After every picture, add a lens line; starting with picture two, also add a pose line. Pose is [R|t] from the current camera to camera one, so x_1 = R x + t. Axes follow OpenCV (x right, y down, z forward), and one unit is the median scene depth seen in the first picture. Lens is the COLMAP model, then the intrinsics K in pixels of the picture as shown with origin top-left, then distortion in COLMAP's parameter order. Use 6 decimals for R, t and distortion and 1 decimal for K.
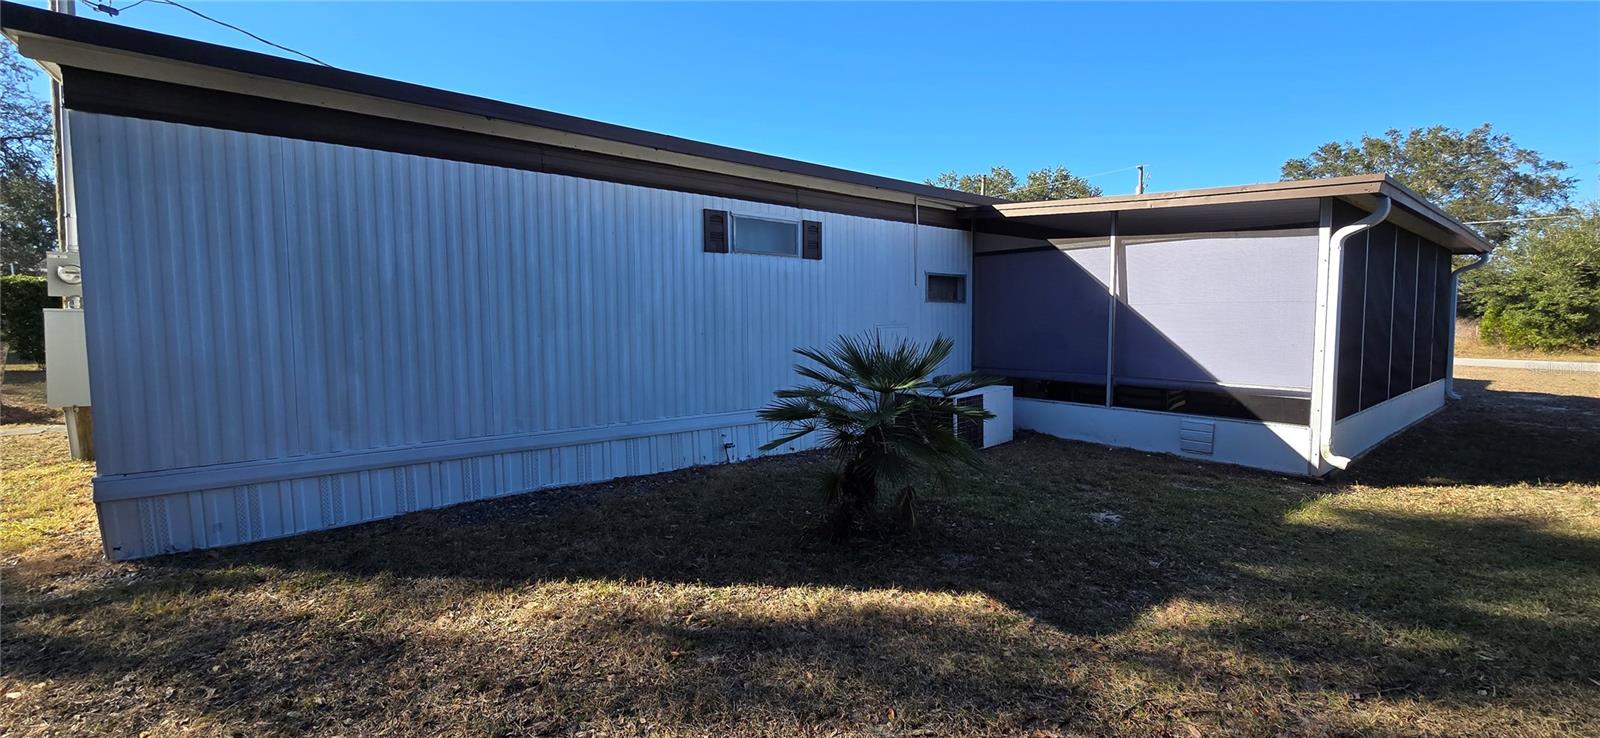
lens RADIAL K [[646.7, 0, 800.0], [0, 646.7, 369.0], [0, 0, 1]] dist [-0.015175, 0.006754]
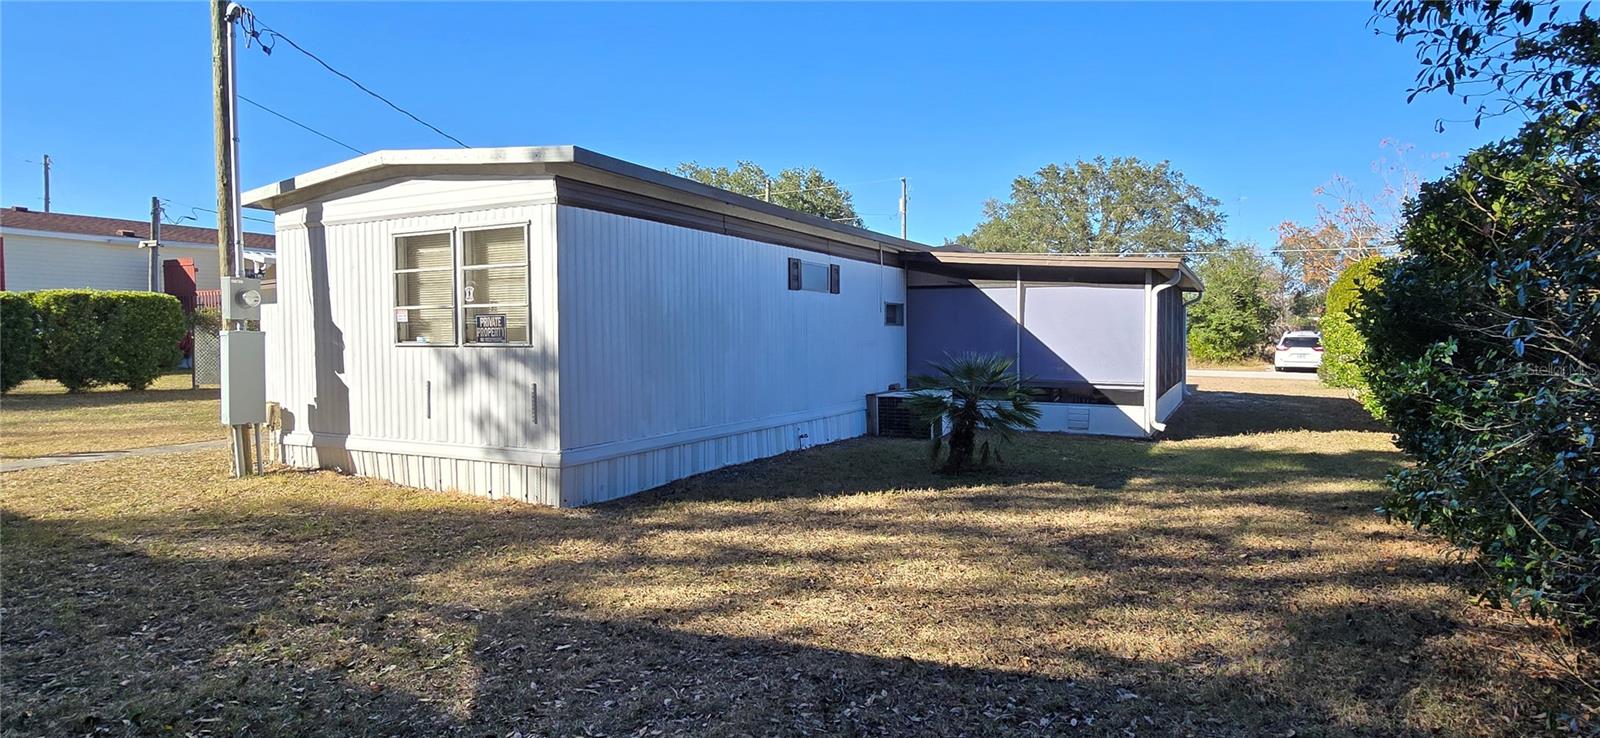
lens RADIAL K [[831.5, 0, 800.0], [0, 831.5, 369.0], [0, 0, 1]] dist [0.001138, 0.000608]
pose [[0.919200, -0.014367, 0.393530, -0.658312], [0.028000, 0.999189, -0.028924, 0.025632], [-0.392795, 0.037605, 0.918857, -0.468504]]
